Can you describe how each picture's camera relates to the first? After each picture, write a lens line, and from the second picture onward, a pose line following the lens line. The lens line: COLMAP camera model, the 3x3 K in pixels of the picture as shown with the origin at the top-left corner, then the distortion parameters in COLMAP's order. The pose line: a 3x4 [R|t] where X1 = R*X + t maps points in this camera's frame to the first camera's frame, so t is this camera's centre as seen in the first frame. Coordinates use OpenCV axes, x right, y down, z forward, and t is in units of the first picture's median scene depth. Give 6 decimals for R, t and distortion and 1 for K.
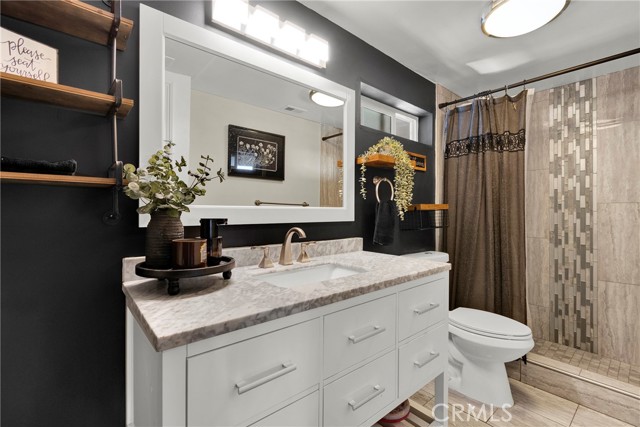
lens RADIAL K [[284.6, 0, 322.2], [0, 284.6, 211.9], [0, 0, 1]] dist [-0.001286, -0.000392]
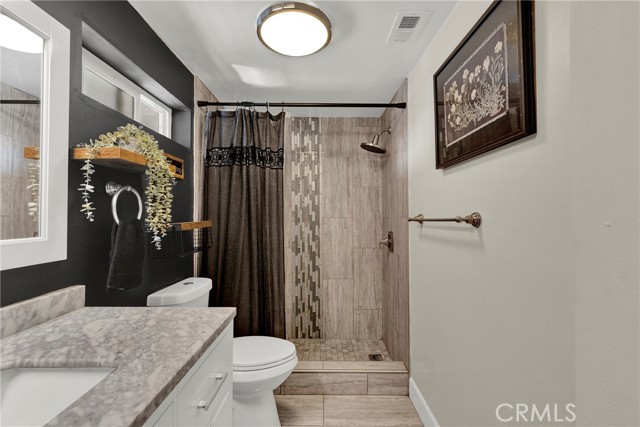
lens RADIAL K [[284.6, 0, 322.2], [0, 284.6, 211.9], [0, 0, 1]] dist [-0.001286, -0.000392]
pose [[0.644698, 0.008063, 0.764395, 0.006163], [0.001949, 0.999924, -0.012191, -0.042050], [-0.764435, 0.009349, 0.644633, 0.194833]]
